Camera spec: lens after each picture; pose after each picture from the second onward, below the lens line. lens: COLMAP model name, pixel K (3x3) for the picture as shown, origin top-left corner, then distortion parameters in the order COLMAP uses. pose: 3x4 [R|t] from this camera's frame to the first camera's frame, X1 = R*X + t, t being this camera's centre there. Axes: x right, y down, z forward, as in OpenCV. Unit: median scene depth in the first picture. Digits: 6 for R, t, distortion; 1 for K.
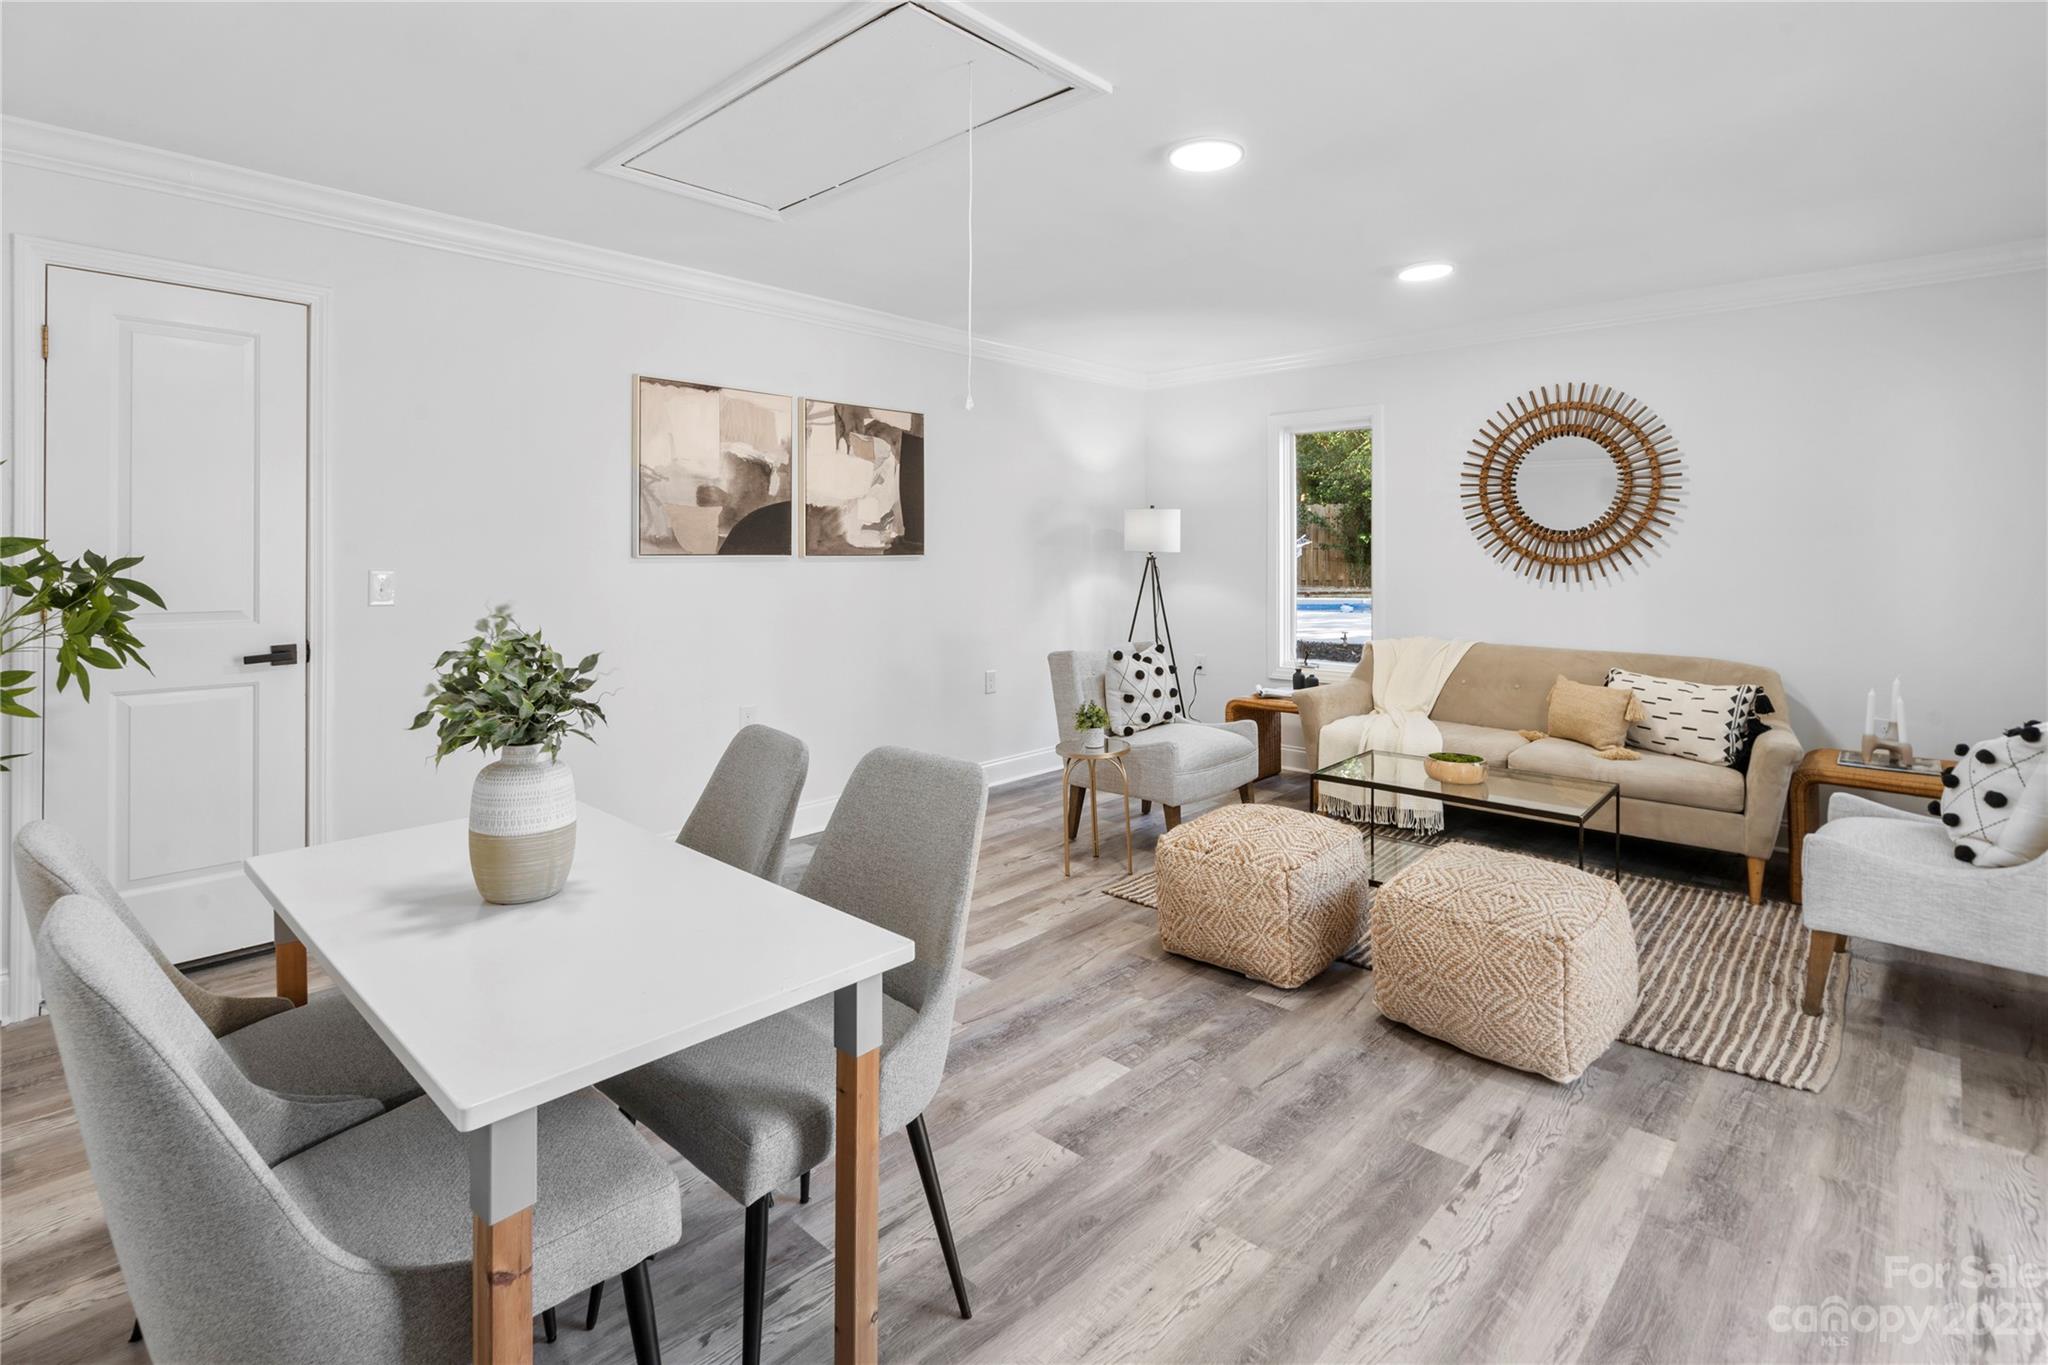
lens RADIAL K [[986.6, 0, 1022.6], [0, 986.6, 556.3], [0, 0, 1]] dist [-0.000939, 0.000274]
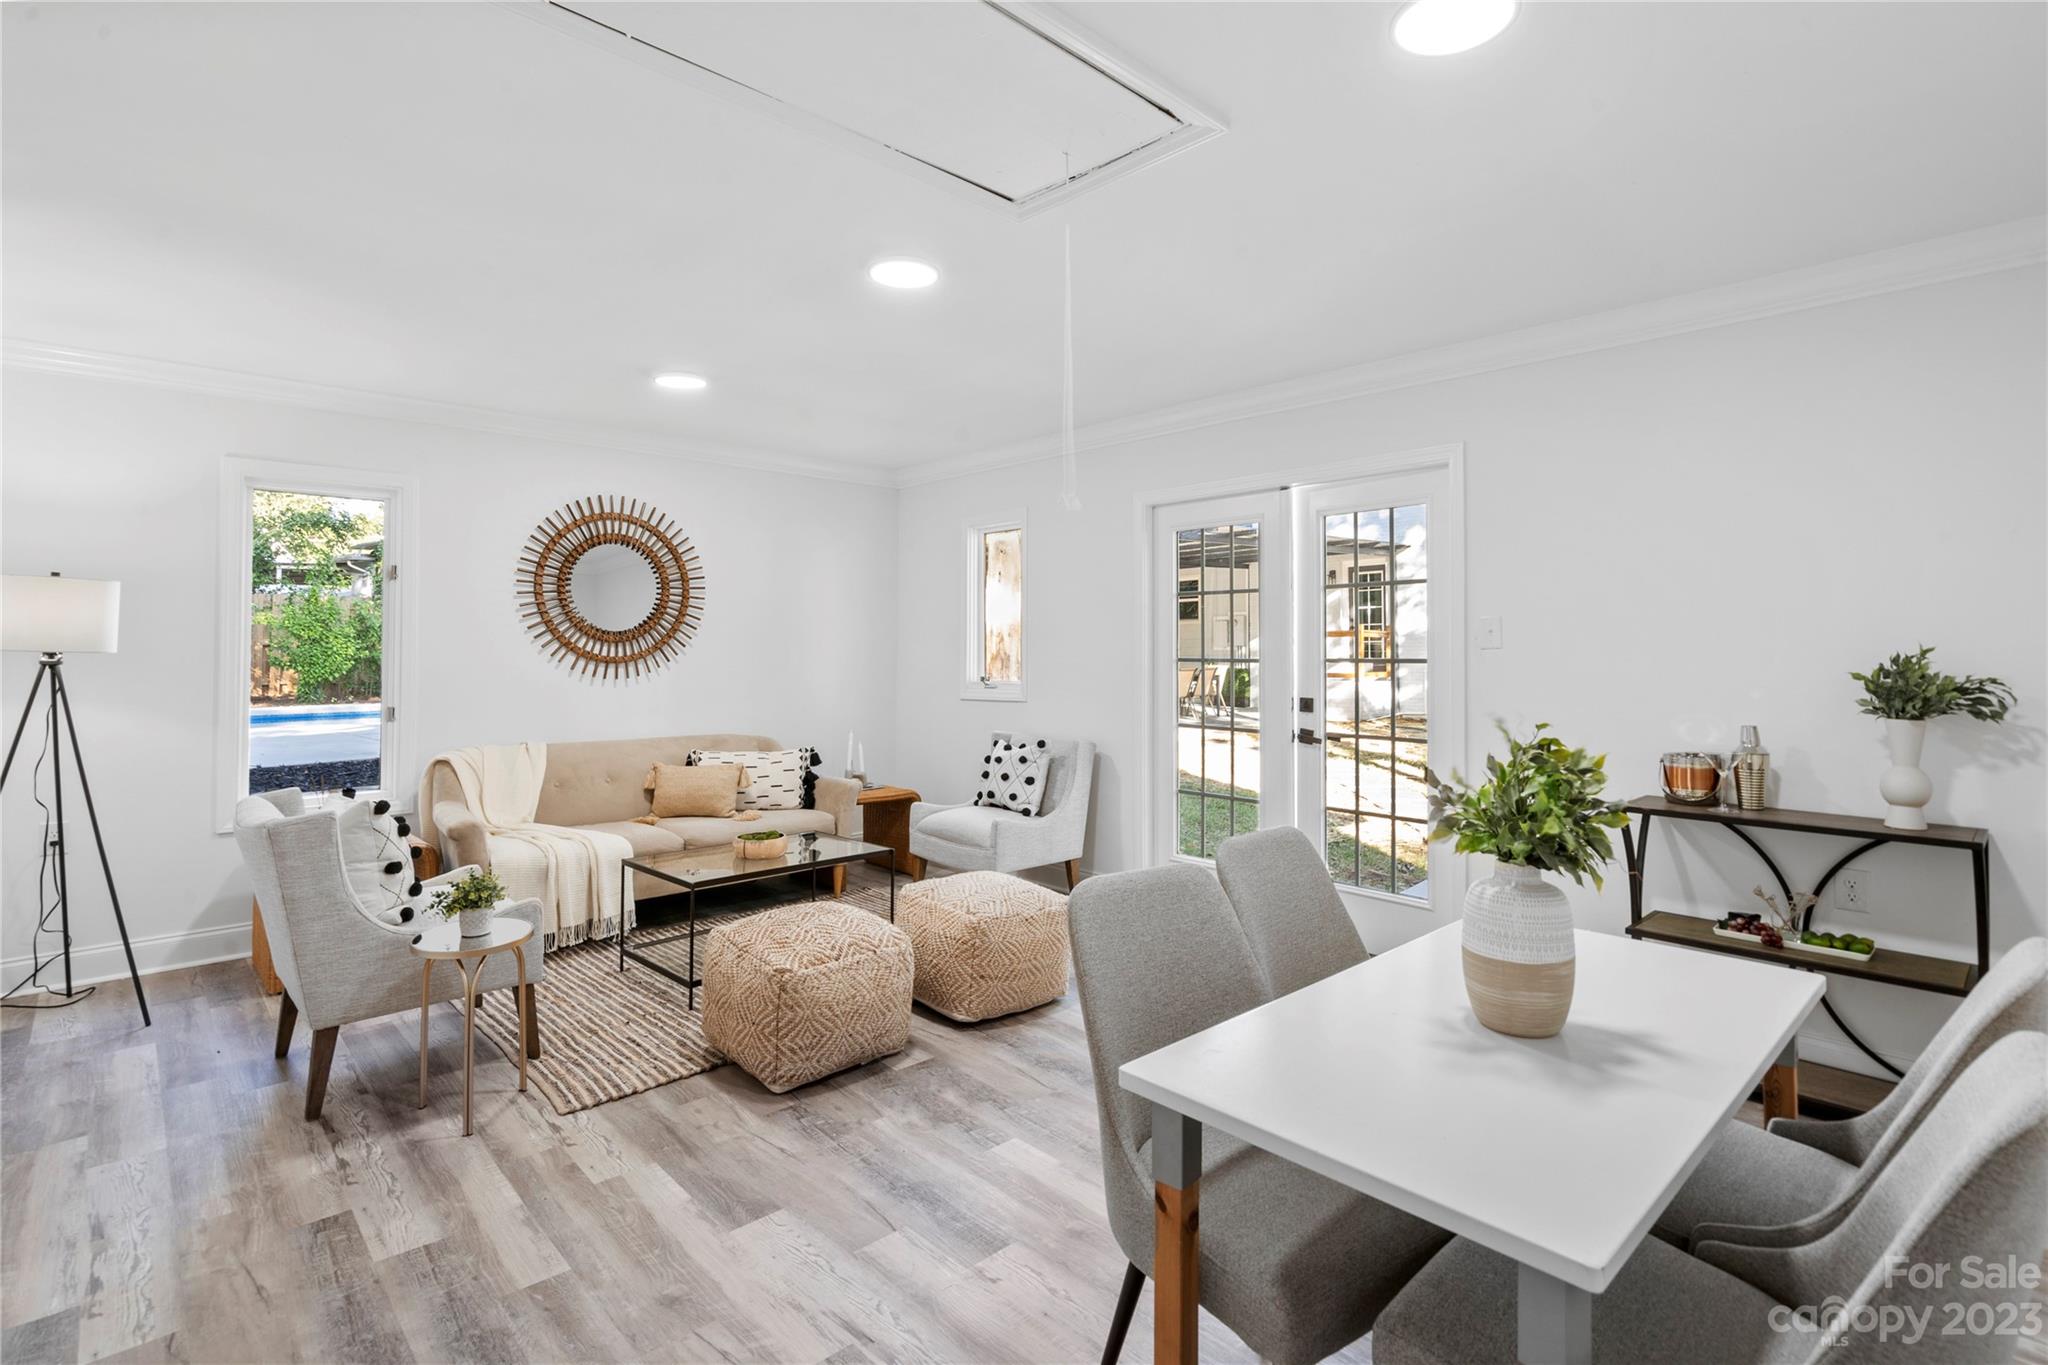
lens RADIAL K [[987.7, 0, 1029.8], [0, 987.7, 625.9], [0, 0, 1]] dist [-0.002138, -0.000623]
pose [[0.060086, 0.023158, 0.997925, -0.536183], [0.002839, 0.999723, -0.023370, -0.005373], [-0.998189, 0.004237, 0.060004, 0.507556]]
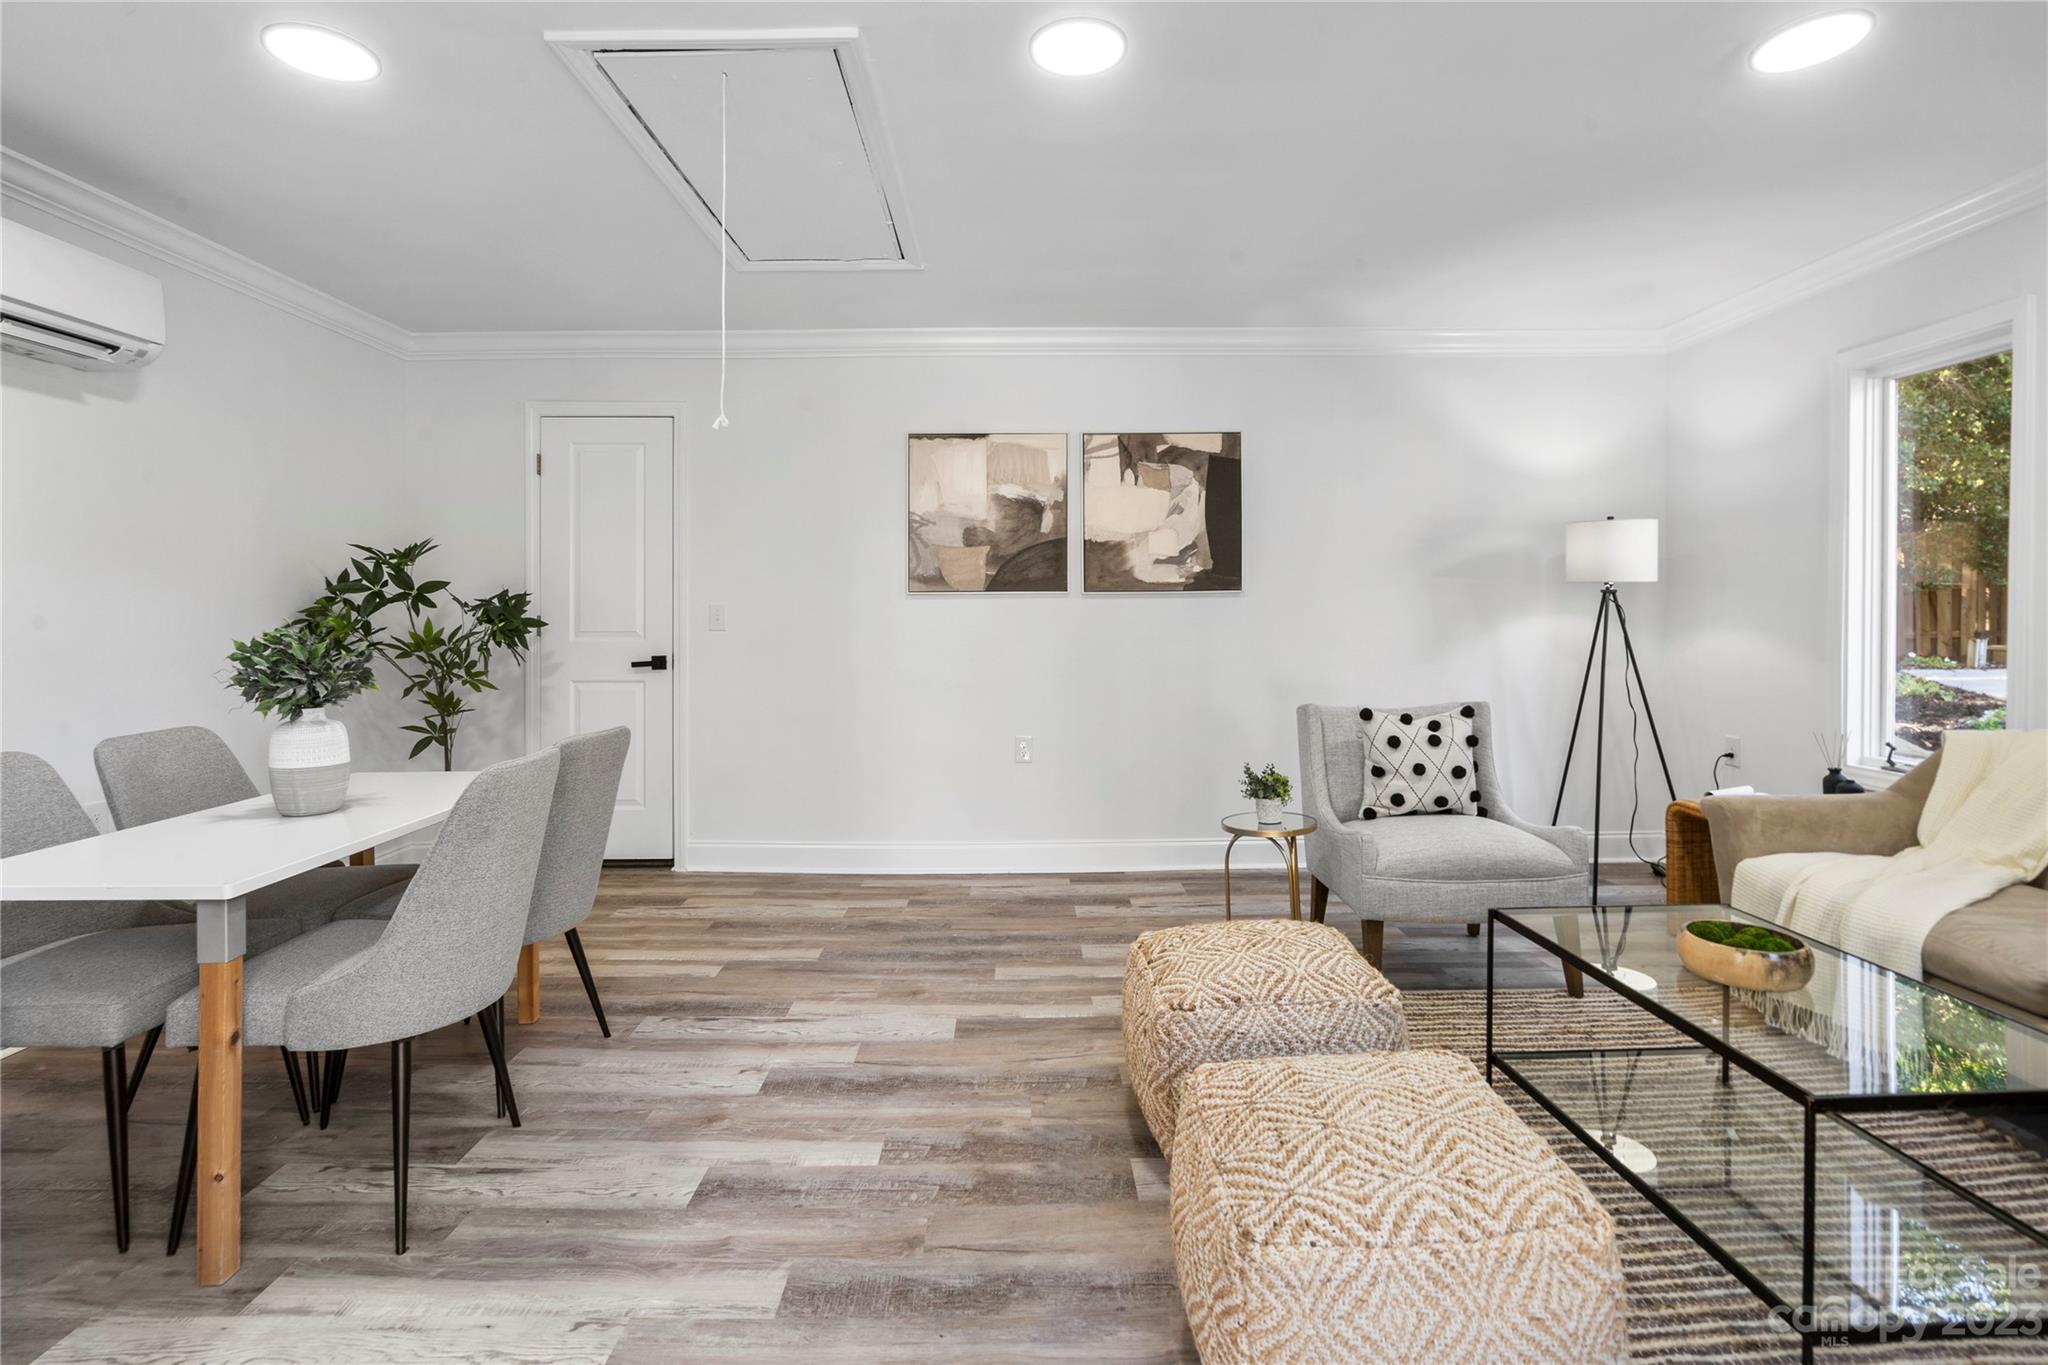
lens RADIAL K [[971.0, 0, 1019.7], [0, 971.0, 626.0], [0, 0, 1]] dist [0.003468, 0.000821]
pose [[0.688395, 0.005812, -0.725313, 0.446736], [0.003520, 0.999929, 0.011353, 0.022492], [0.725328, -0.010369, 0.688326, 0.282303]]
